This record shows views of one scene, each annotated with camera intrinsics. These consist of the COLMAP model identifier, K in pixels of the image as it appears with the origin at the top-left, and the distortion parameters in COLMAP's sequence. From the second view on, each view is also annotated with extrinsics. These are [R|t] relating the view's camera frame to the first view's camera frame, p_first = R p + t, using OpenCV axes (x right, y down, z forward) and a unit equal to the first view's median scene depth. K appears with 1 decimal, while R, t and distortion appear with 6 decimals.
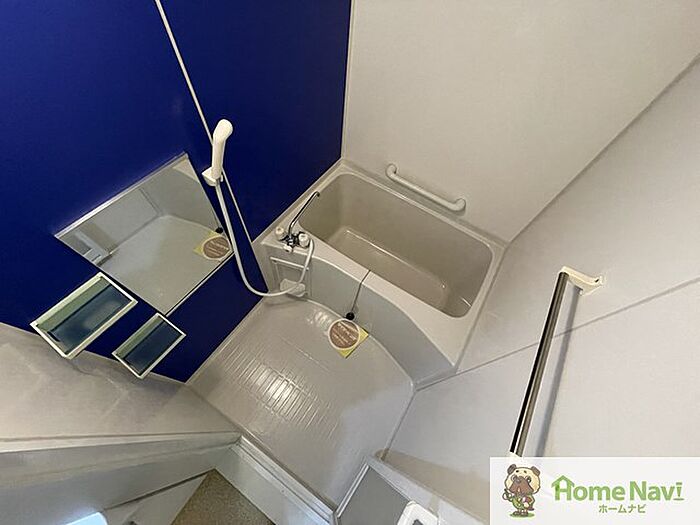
lens RADIAL K [[283.9, 0, 350.2], [0, 283.9, 261.9], [0, 0, 1]] dist [-0.001855, -0.000347]
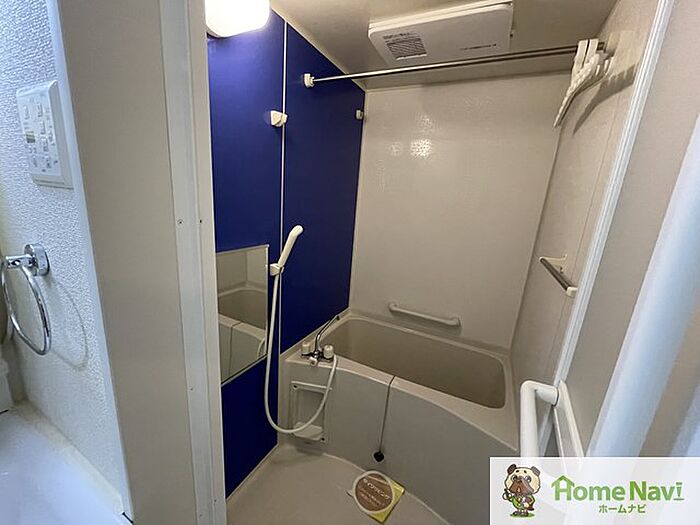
lens RADIAL K [[283.9, 0, 348.9], [0, 283.9, 262.9], [0, 0, 1]] dist [-0.001855, -0.000347]
pose [[0.993888, -0.033575, 0.105168, -0.173758], [0.098697, 0.697044, -0.710204, 0.420565], [-0.049461, 0.716242, 0.696097, 0.010279]]
